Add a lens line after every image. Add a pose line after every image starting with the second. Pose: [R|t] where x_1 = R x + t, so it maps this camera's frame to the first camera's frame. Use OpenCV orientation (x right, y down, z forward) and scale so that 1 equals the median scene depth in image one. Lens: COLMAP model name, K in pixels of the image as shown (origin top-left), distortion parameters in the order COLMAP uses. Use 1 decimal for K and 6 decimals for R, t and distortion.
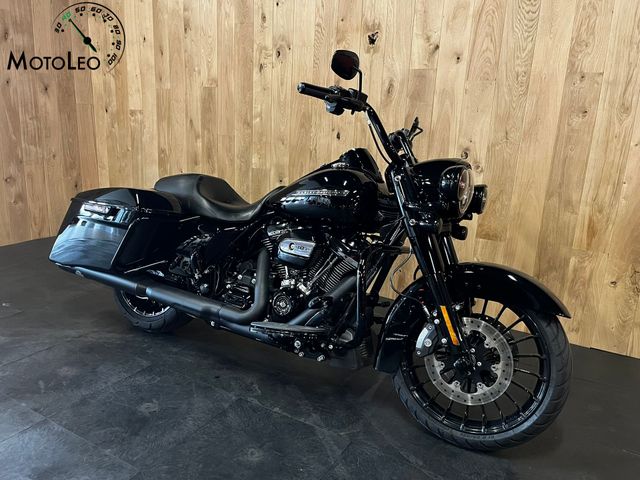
lens RADIAL K [[486.5, 0, 316.7], [0, 486.5, 239.9], [0, 0, 1]] dist [0.059918, -0.086252]
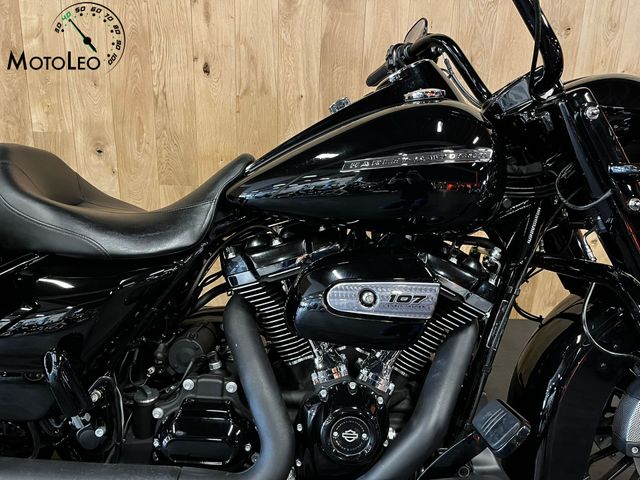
lens RADIAL K [[486.5, 0, 319.2], [0, 486.5, 238.3], [0, 0, 1]] dist [0.059918, -0.086252]
pose [[0.856766, -0.160460, 0.490107, -0.201474], [0.127614, 0.986771, 0.099984, -0.059350], [-0.499667, -0.023119, 0.865909, 0.485113]]
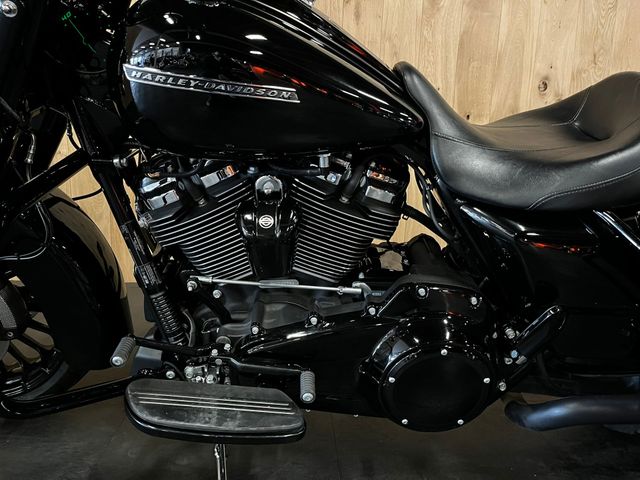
lens RADIAL K [[486.5, 0, 316.3], [0, 486.5, 241.5], [0, 0, 1]] dist [0.059918, -0.086252]
pose [[0.843230, -0.114581, 0.525200, -0.444438], [0.128717, 0.991634, 0.009680, 0.013106], [-0.521915, 0.059440, 0.850924, 0.583278]]
